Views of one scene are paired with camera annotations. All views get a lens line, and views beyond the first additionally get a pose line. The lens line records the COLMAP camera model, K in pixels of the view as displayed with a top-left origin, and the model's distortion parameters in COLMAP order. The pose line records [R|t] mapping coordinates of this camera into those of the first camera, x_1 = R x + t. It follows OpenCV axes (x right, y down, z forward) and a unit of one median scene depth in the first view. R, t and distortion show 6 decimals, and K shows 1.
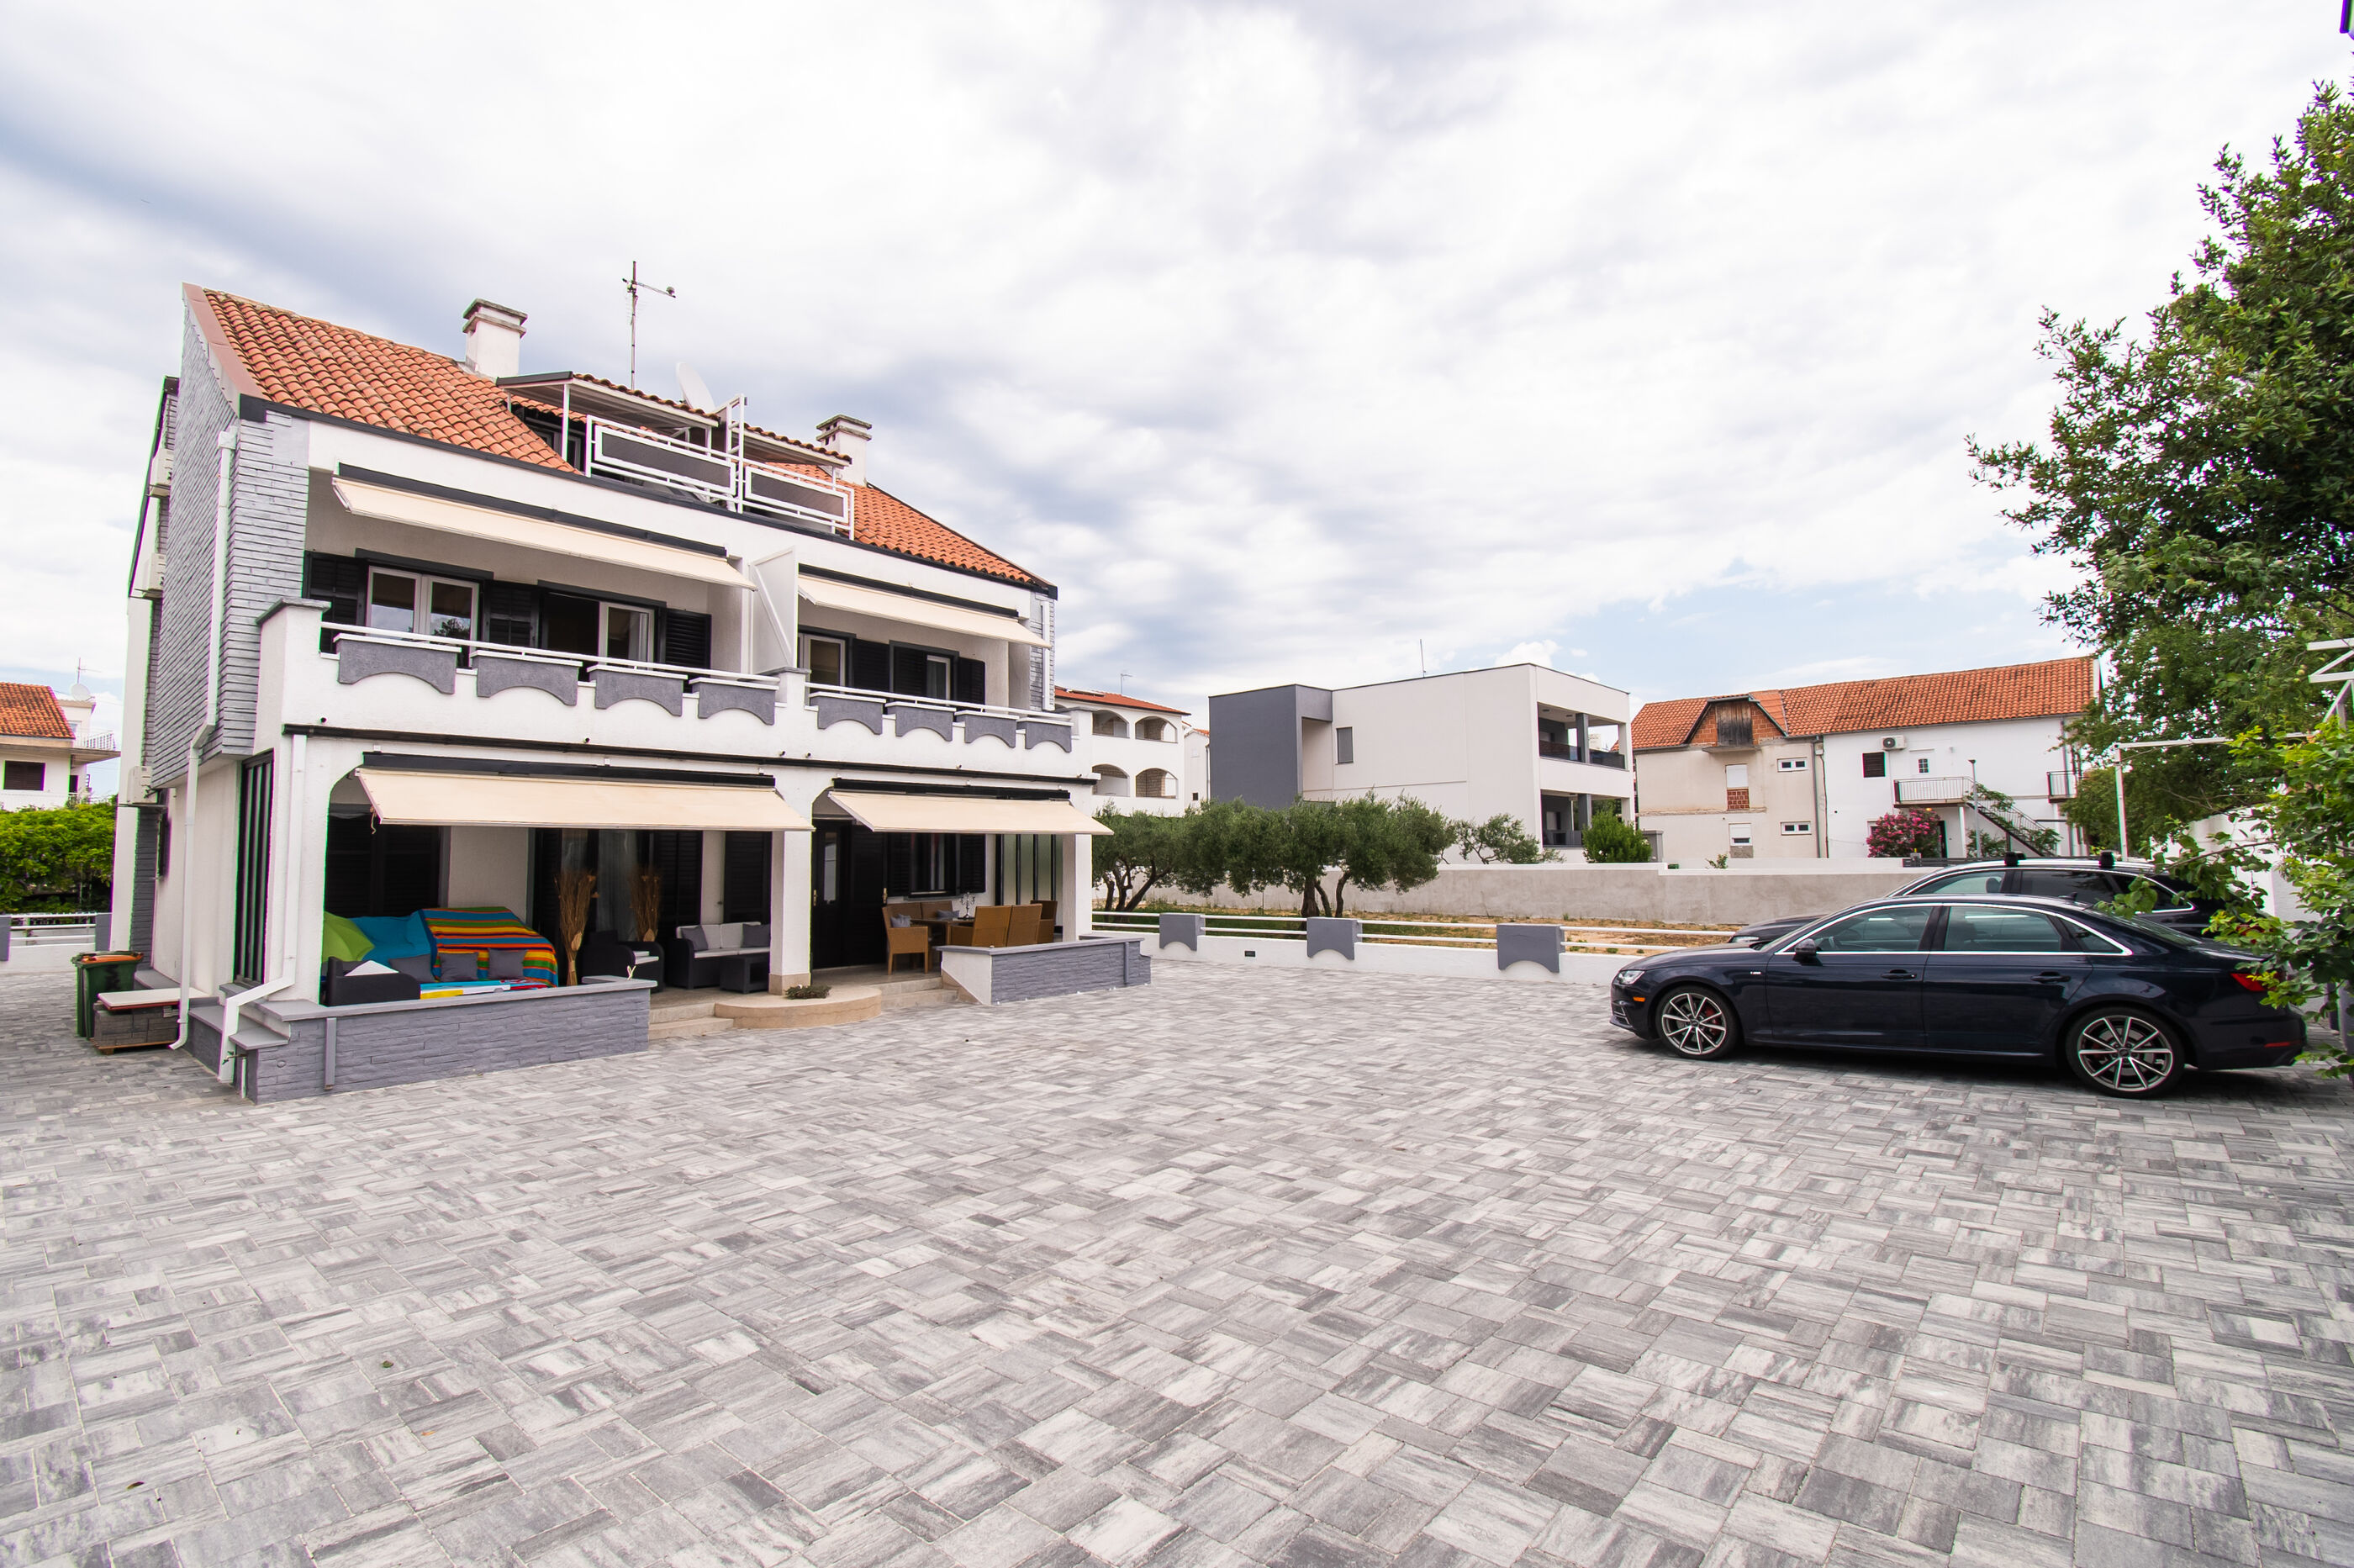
lens RADIAL K [[1041.9, 0, 1181.2], [0, 1041.9, 786.6], [0, 0, 1]] dist [-0.004830, -0.003317]
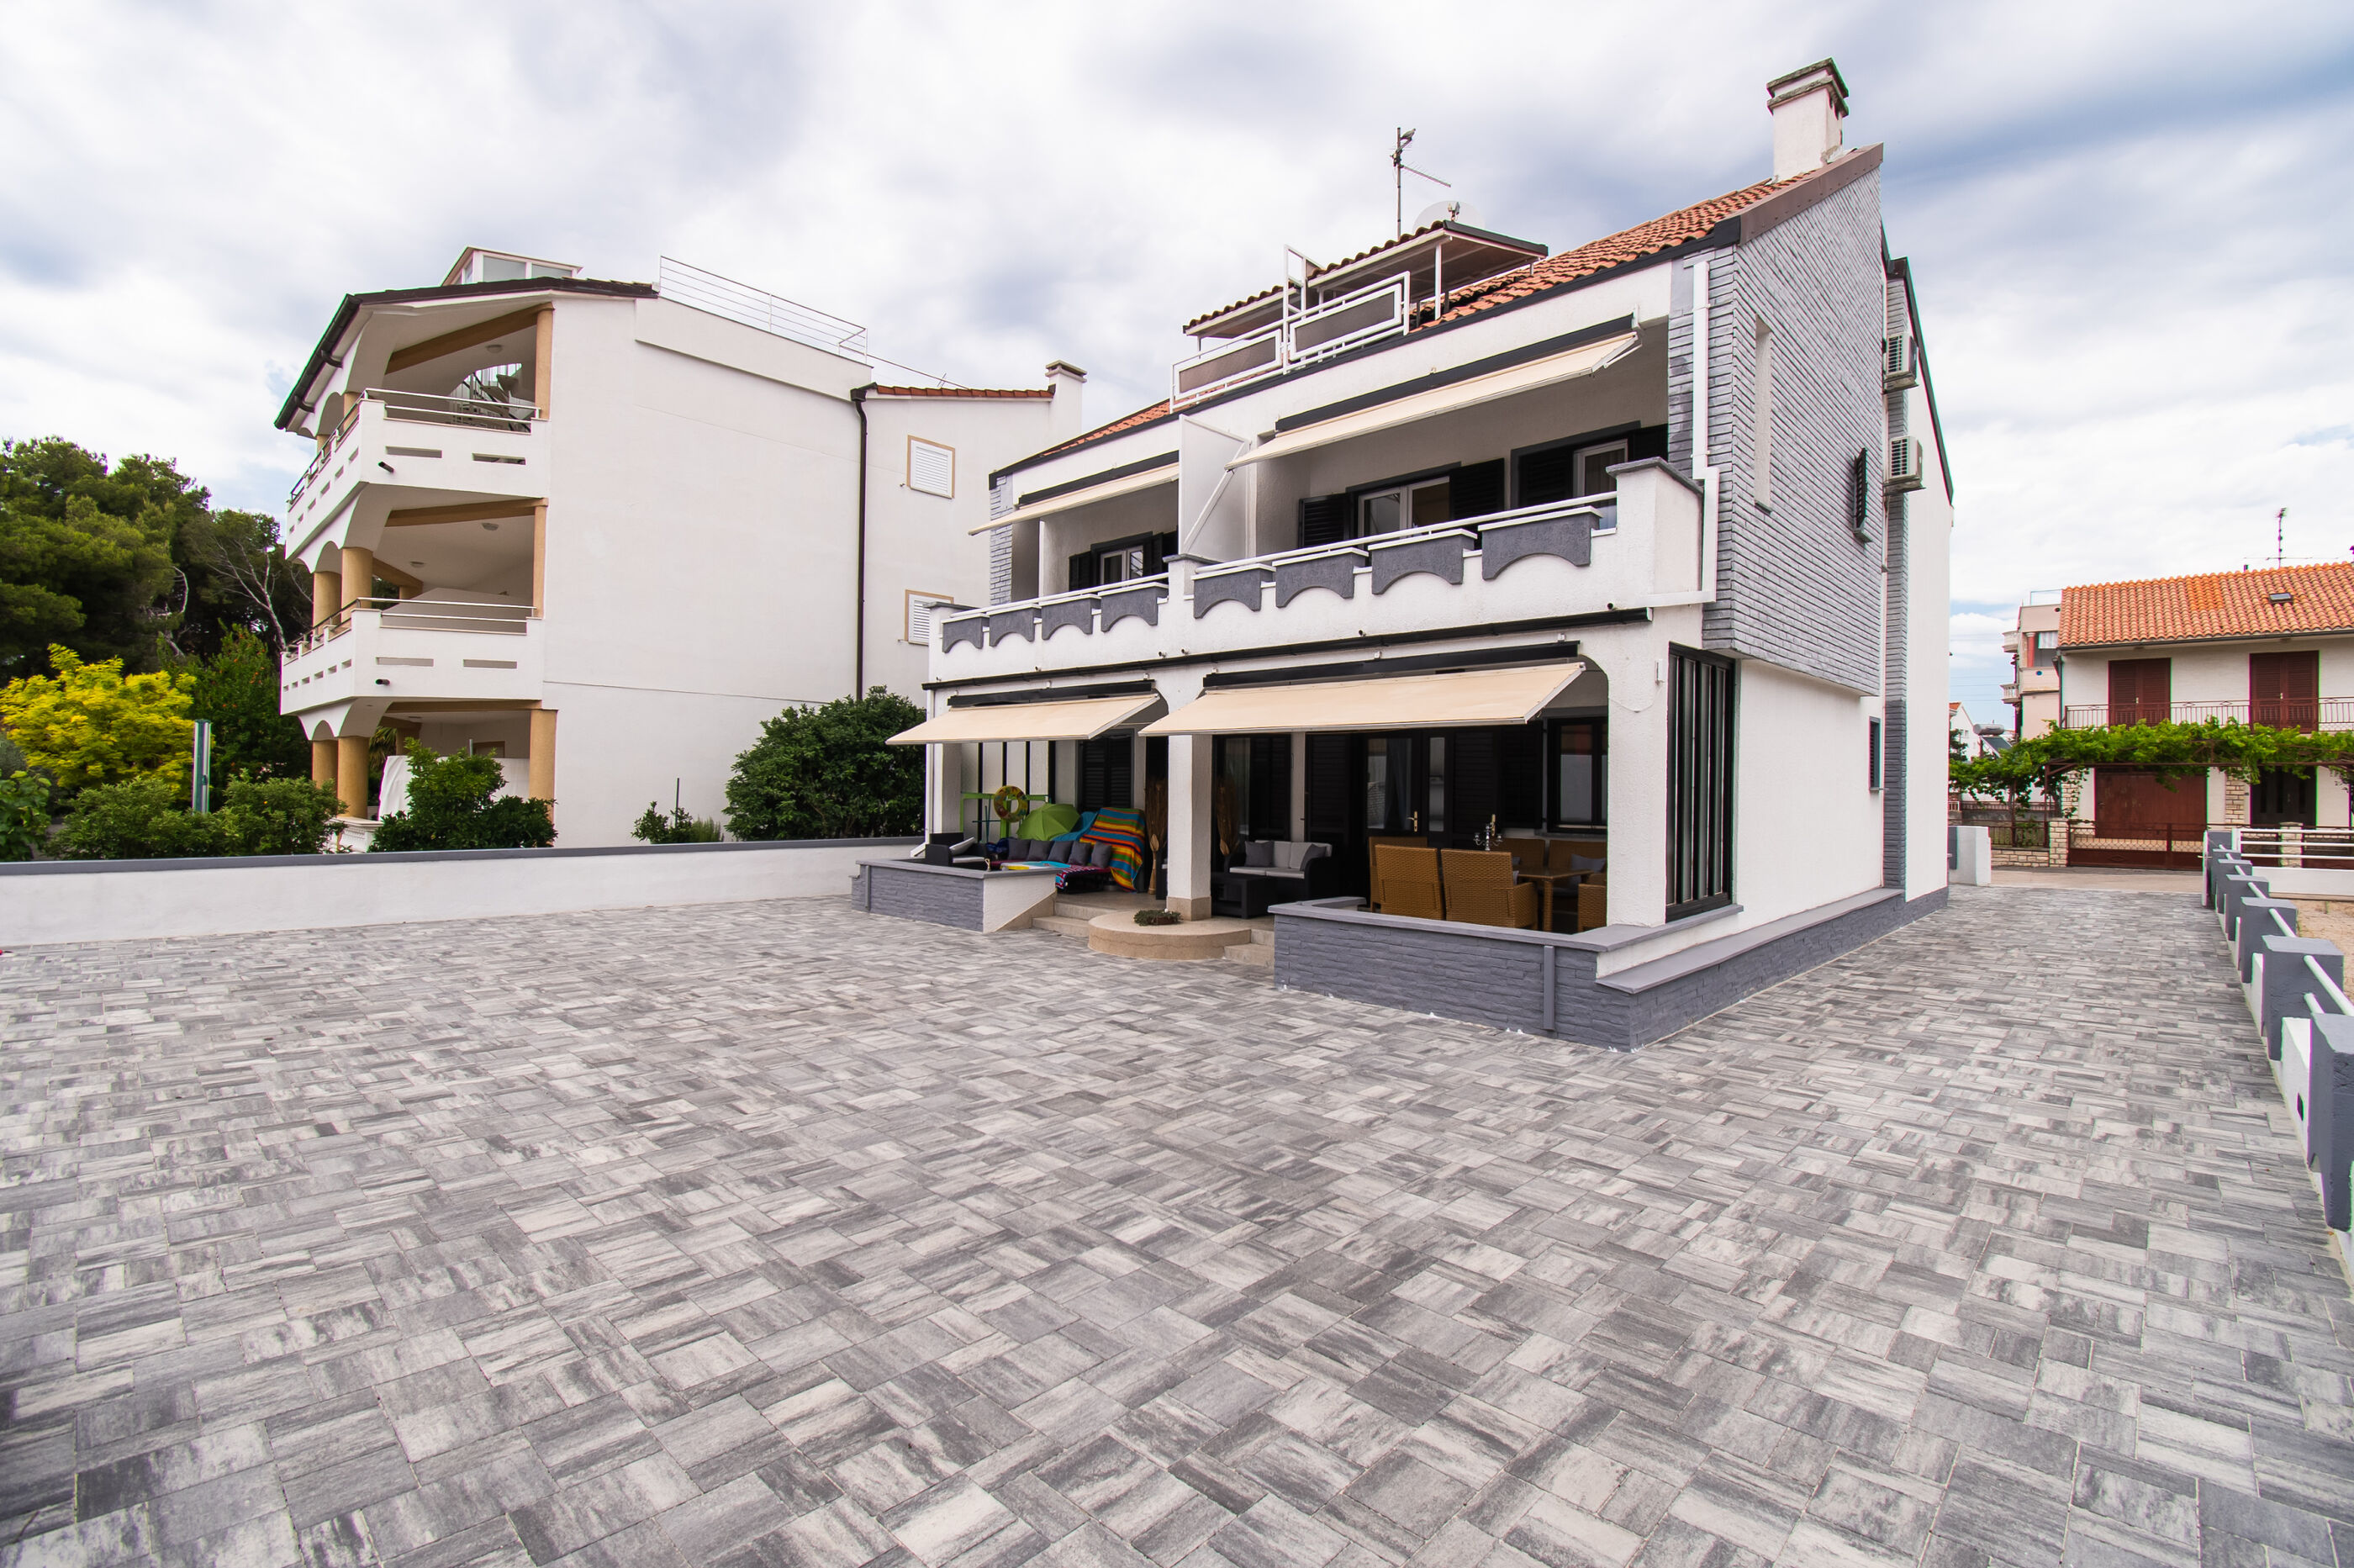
lens RADIAL K [[1041.9, 0, 1166.9], [0, 1041.9, 787.1], [0, 0, 1]] dist [-0.004830, -0.003317]
pose [[-0.044814, 0.017498, -0.998842, 0.478648], [0.061850, 0.997977, 0.014708, 0.064092], [0.997079, -0.061119, -0.045806, 0.934588]]
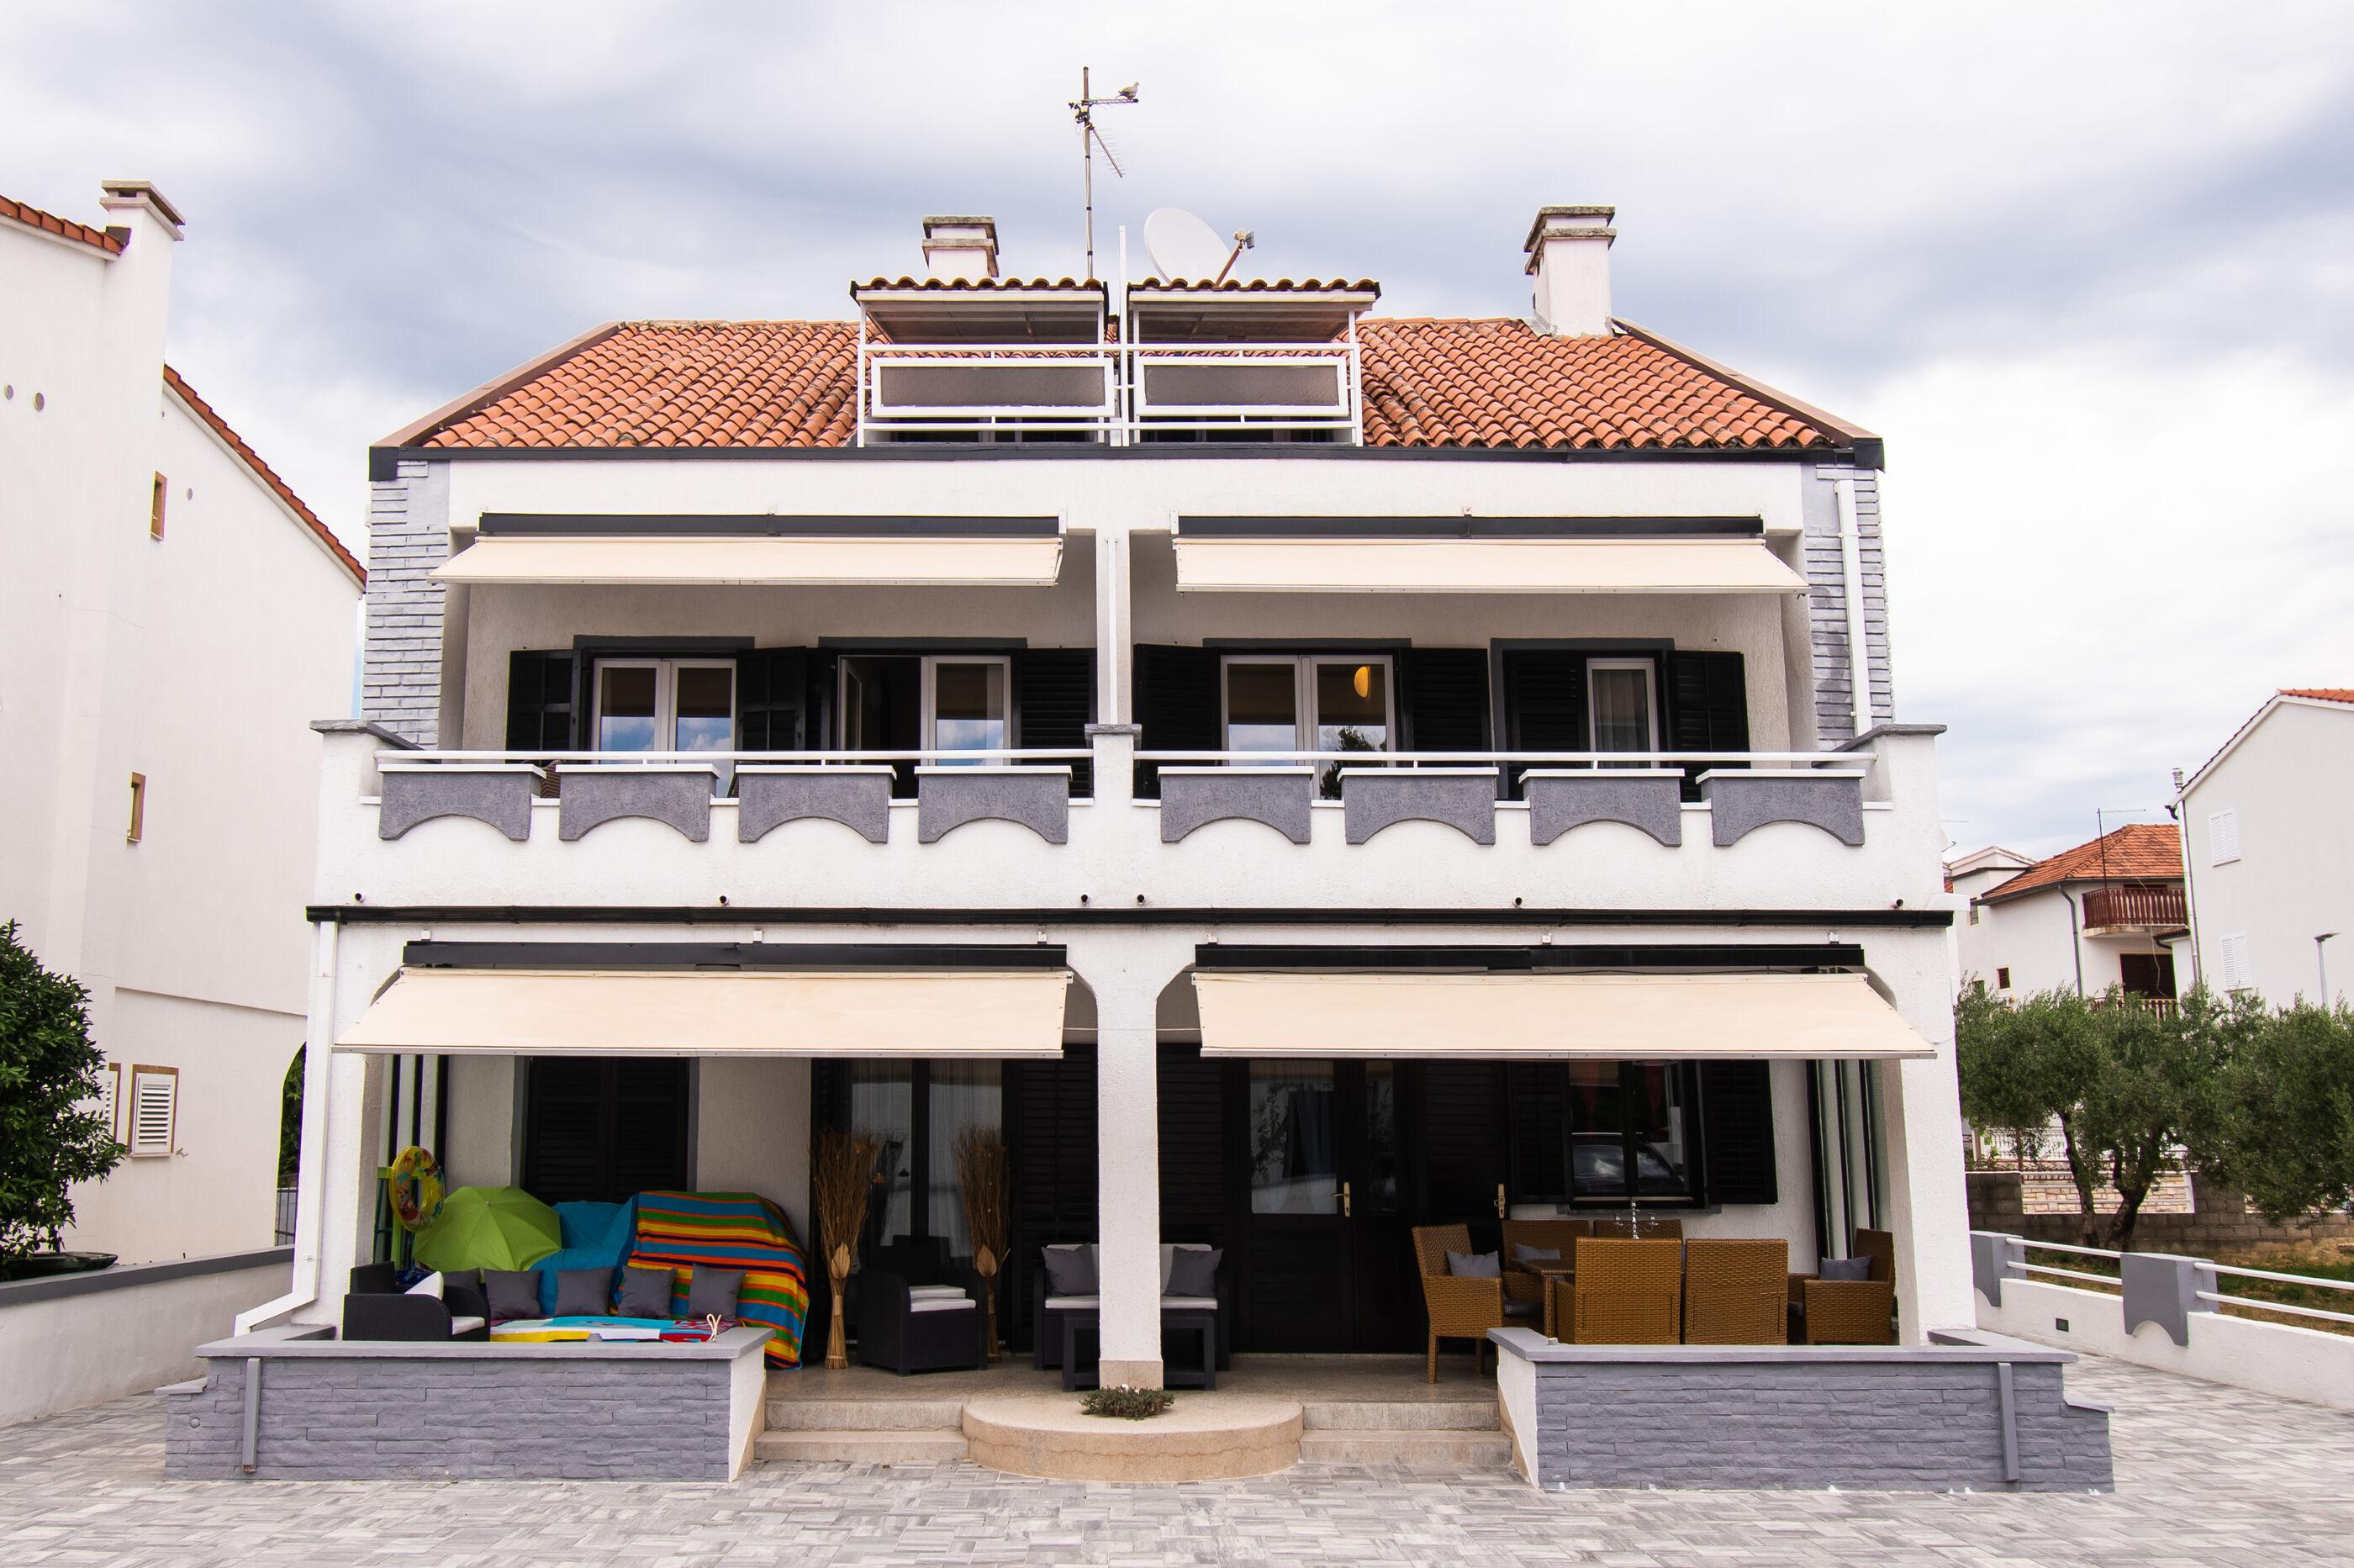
lens RADIAL K [[1999.0, 0, 1170.6], [0, 1999.0, 793.4], [0, 0, 1]] dist [0.014930, 0.008774]
pose [[0.662764, -0.109427, -0.740790, 0.319114], [0.041587, 0.993117, -0.109493, 0.021567], [0.747673, 0.041761, 0.662753, 0.358515]]
